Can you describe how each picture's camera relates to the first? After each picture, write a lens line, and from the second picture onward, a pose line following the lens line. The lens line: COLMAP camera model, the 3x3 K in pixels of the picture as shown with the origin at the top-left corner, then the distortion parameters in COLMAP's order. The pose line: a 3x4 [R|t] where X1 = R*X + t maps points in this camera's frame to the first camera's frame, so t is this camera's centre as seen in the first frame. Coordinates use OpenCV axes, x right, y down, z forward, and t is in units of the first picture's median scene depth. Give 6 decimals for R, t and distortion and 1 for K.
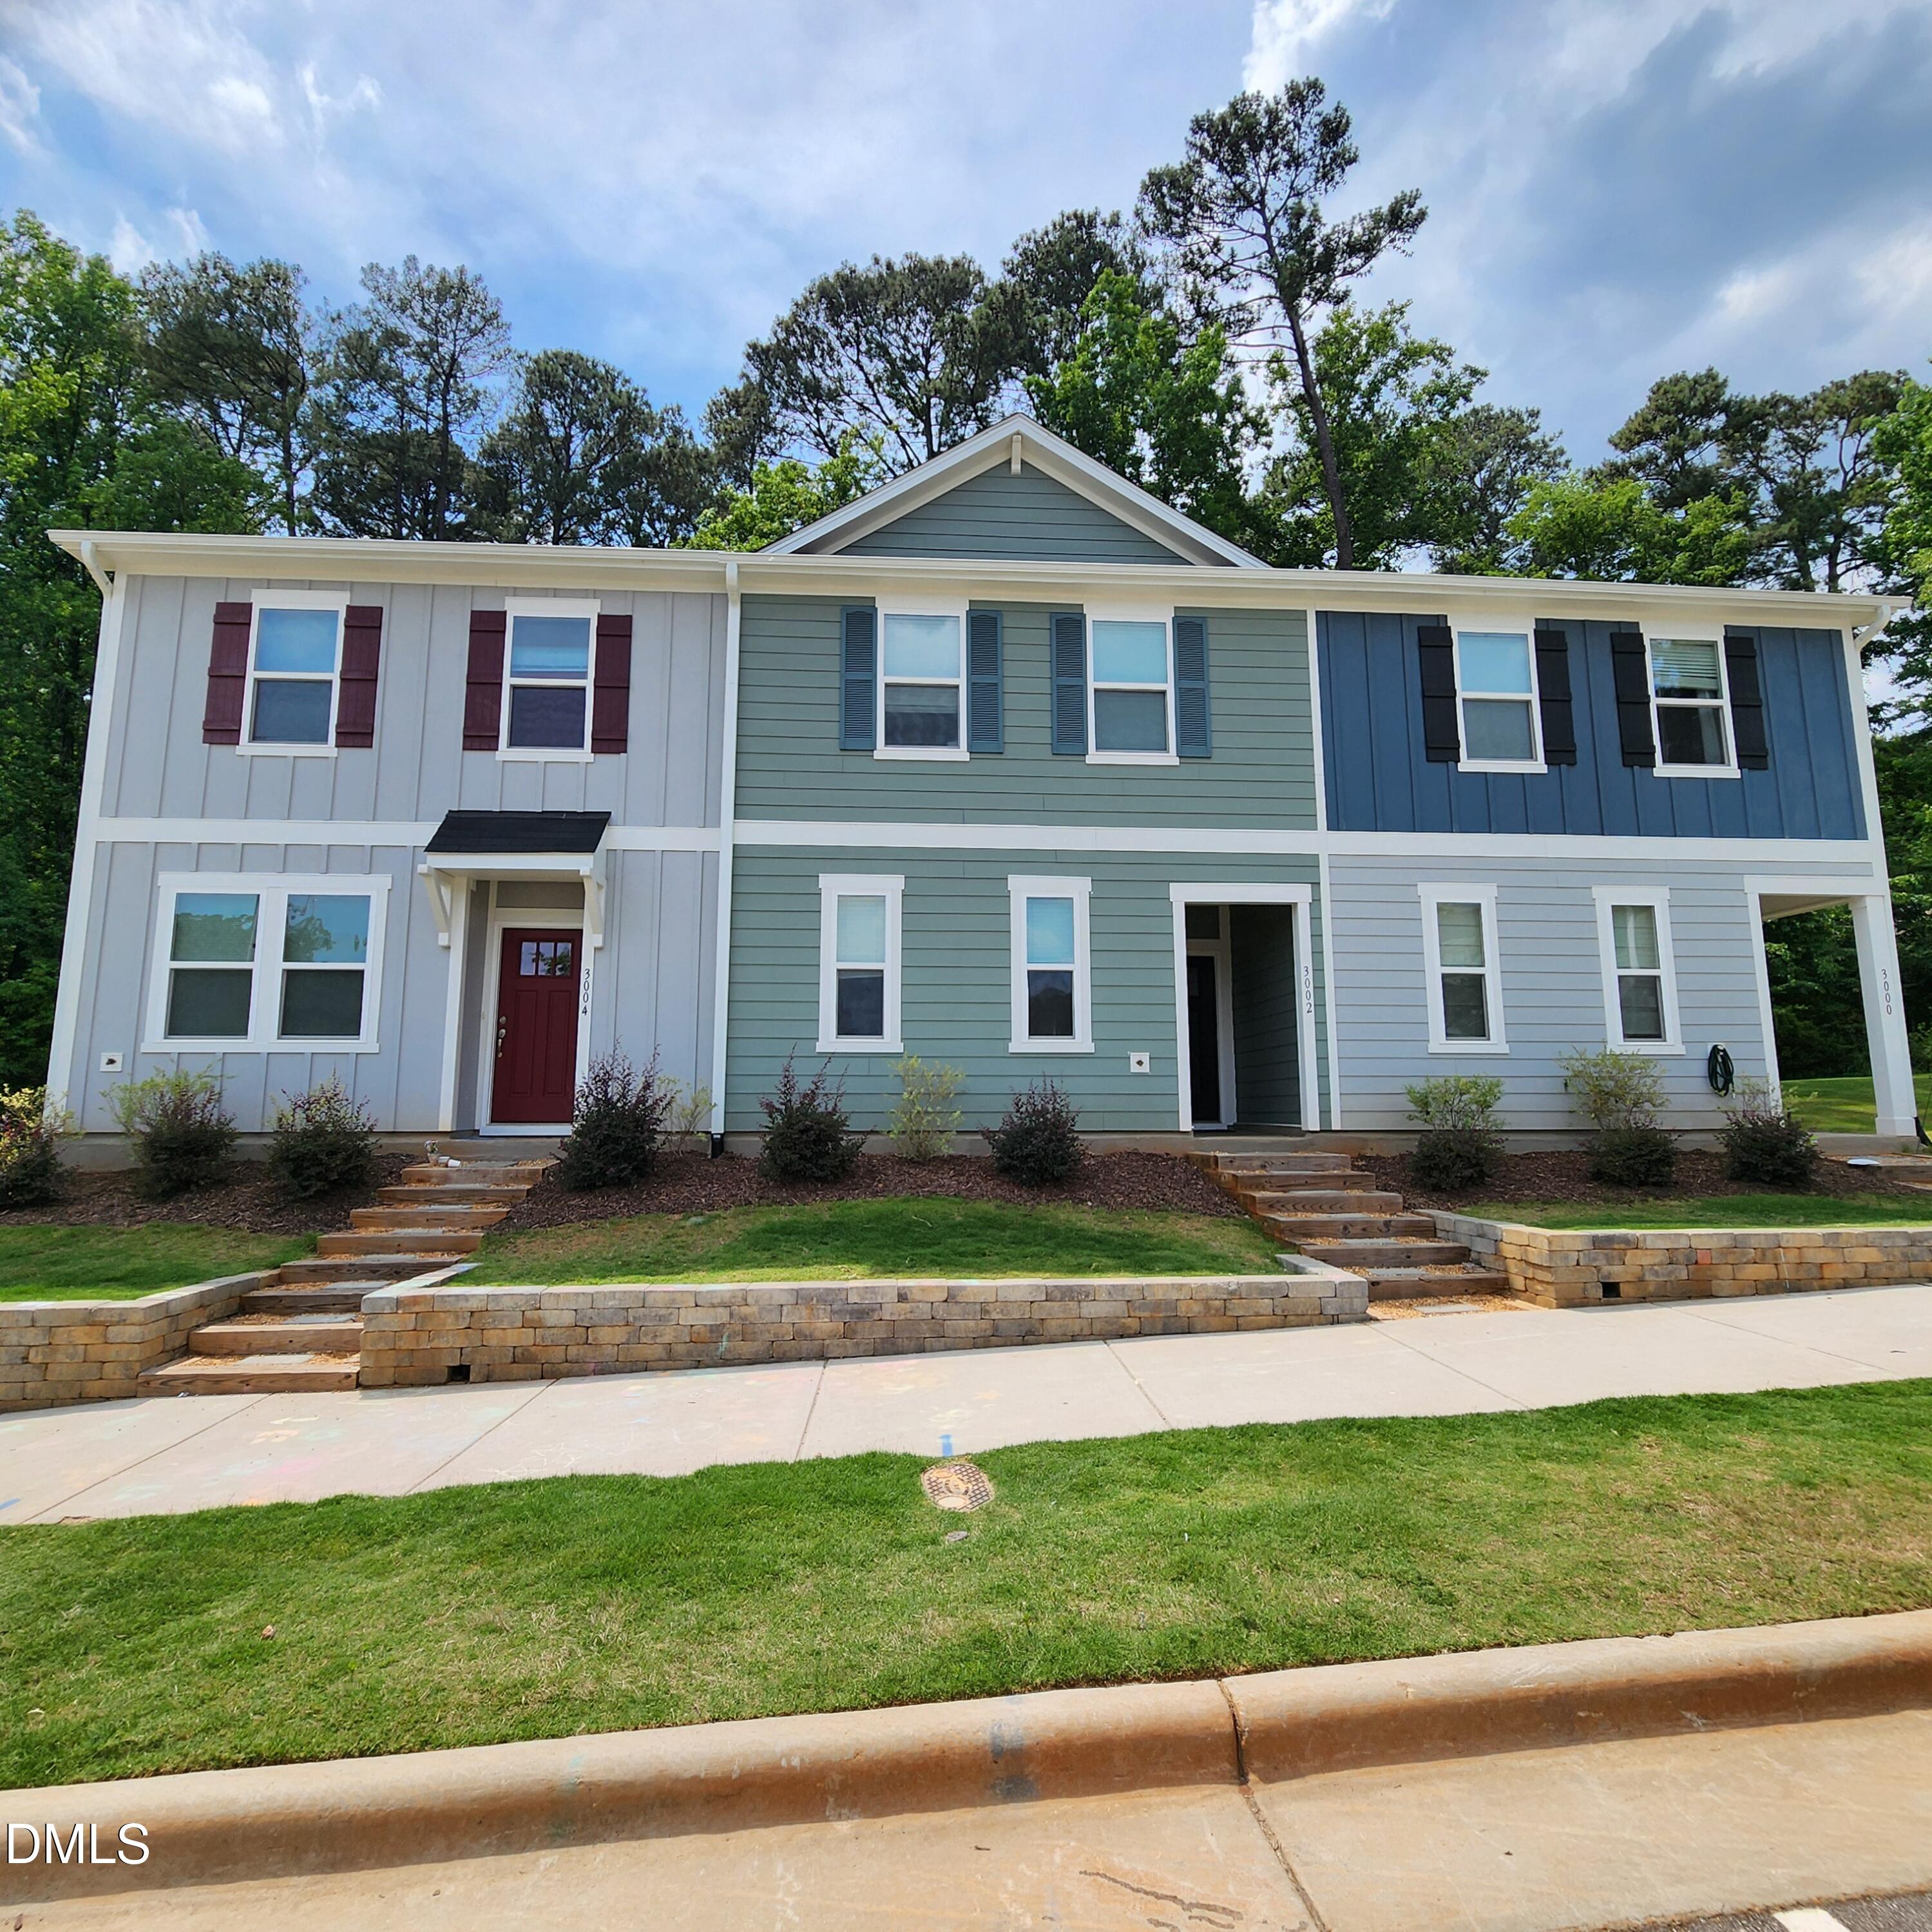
lens RADIAL K [[1034.9, 0, 962.3], [0, 1034.9, 963.1], [0, 0, 1]] dist [-0.002559, 0.001532]
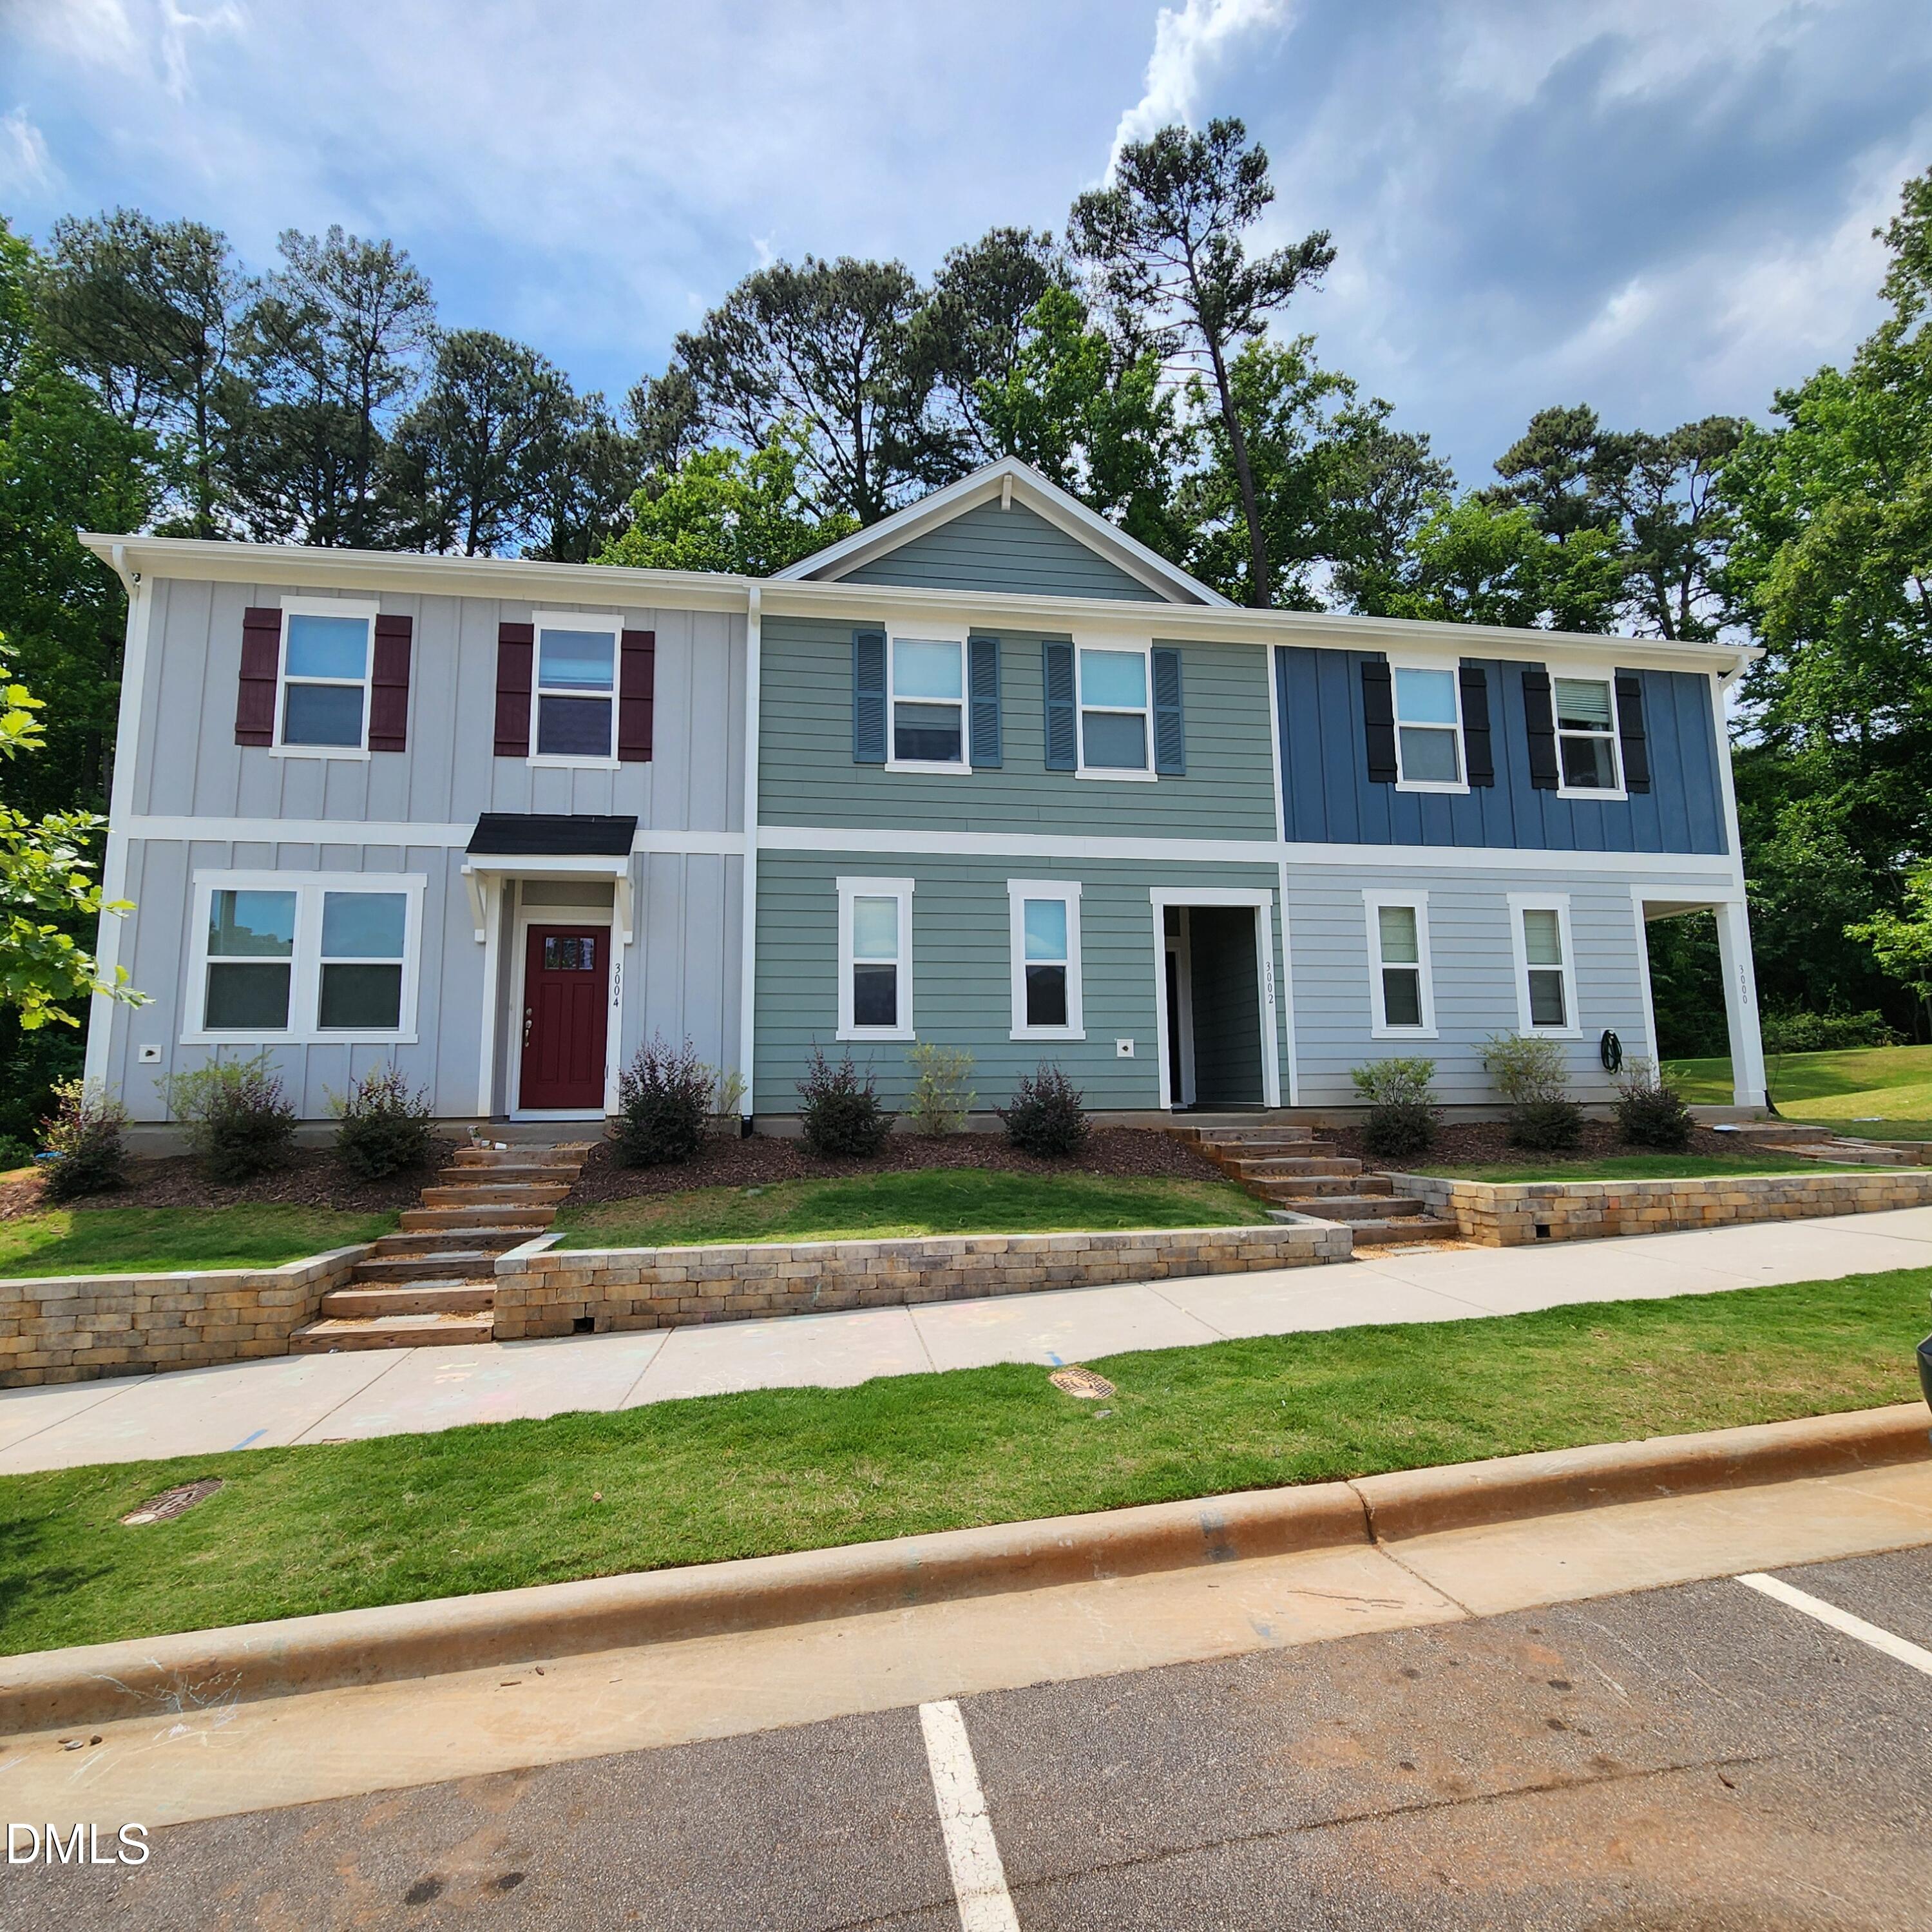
lens RADIAL K [[1043.3, 0, 945.9], [0, 1043.3, 961.8], [0, 0, 1]] dist [-0.002245, 0.001571]
pose [[0.995807, 0.001471, 0.091471, -0.124028], [-0.002312, 0.999956, 0.009089, -0.006961], [-0.091454, -0.009263, 0.995766, -0.103639]]
